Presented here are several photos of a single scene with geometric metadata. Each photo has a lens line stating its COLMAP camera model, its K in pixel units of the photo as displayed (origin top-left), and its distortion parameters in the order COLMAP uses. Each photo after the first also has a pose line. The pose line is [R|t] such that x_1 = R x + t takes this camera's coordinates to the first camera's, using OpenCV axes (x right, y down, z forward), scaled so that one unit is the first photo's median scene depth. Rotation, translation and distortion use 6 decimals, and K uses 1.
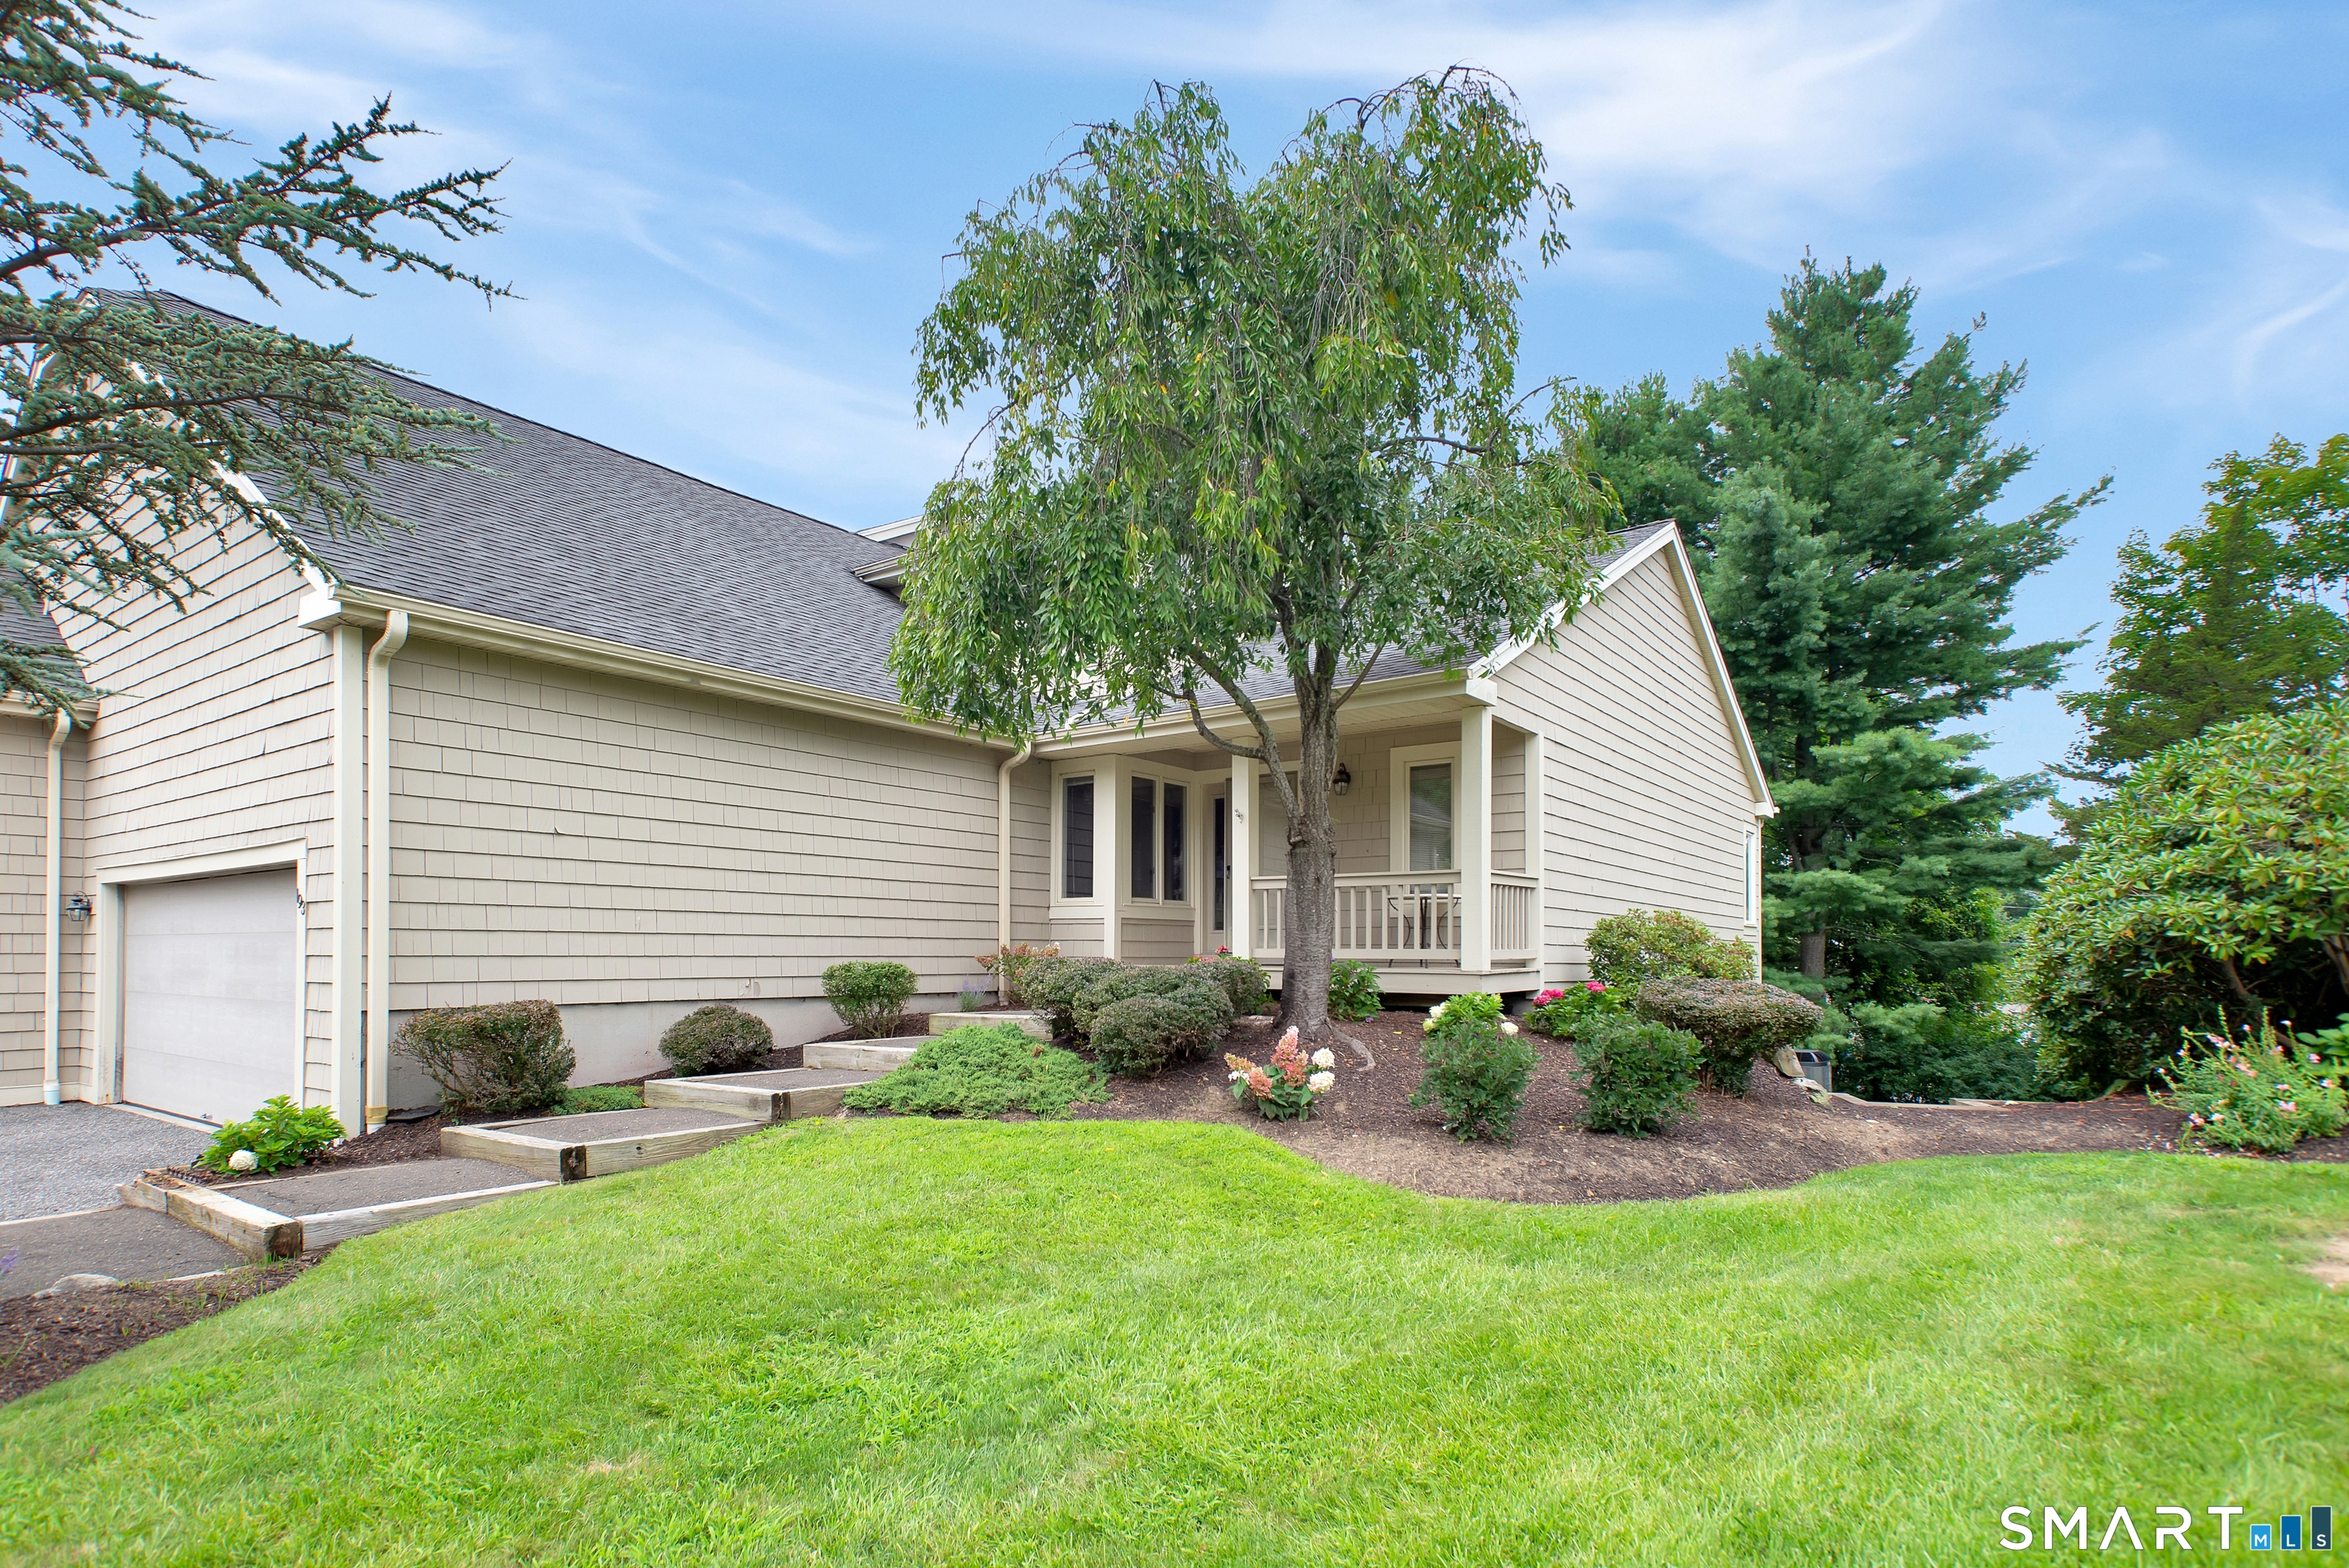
lens RADIAL K [[1193.9, 0, 1171.3], [0, 1193.9, 942.0], [0, 0, 1]] dist [0.027287, -0.000090]
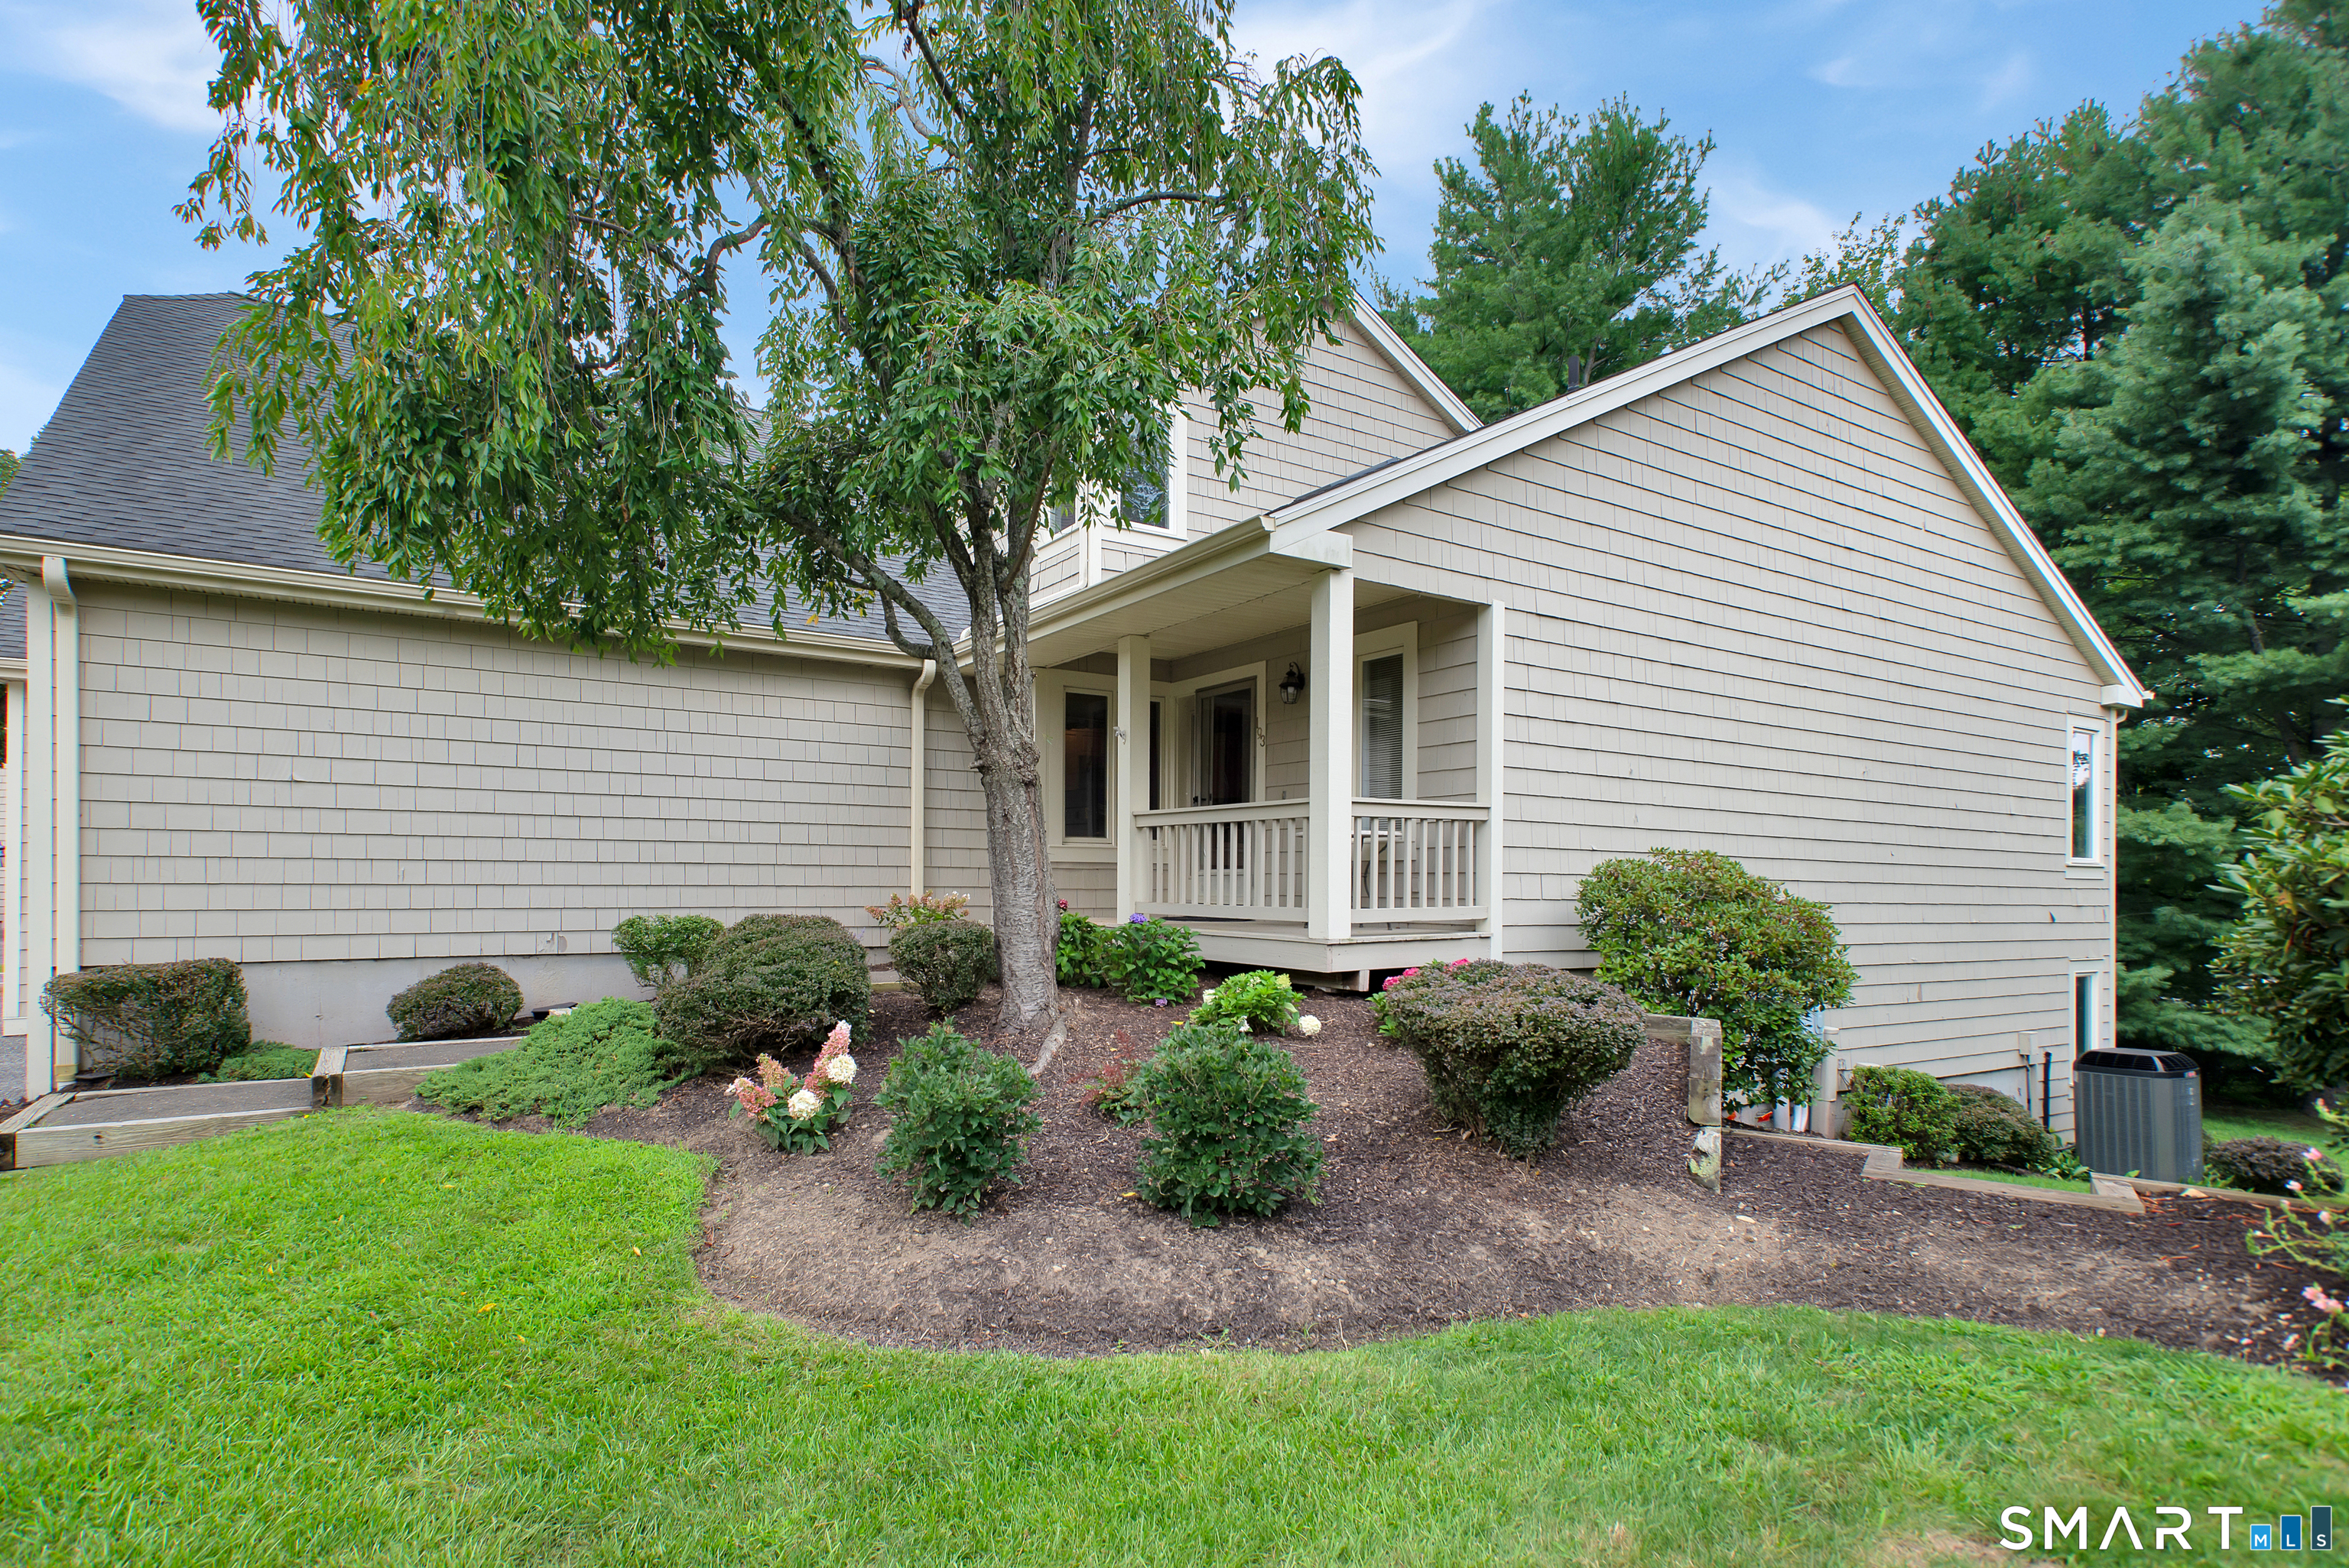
lens RADIAL K [[1210.9, 0, 1178.0], [0, 1210.9, 893.2], [0, 0, 1]] dist [0.022651, 0.001477]
pose [[0.940899, 0.005587, -0.338642, 0.427447], [0.000390, 0.999845, 0.017582, -0.016240], [0.338688, -0.016675, 0.940751, 0.289322]]
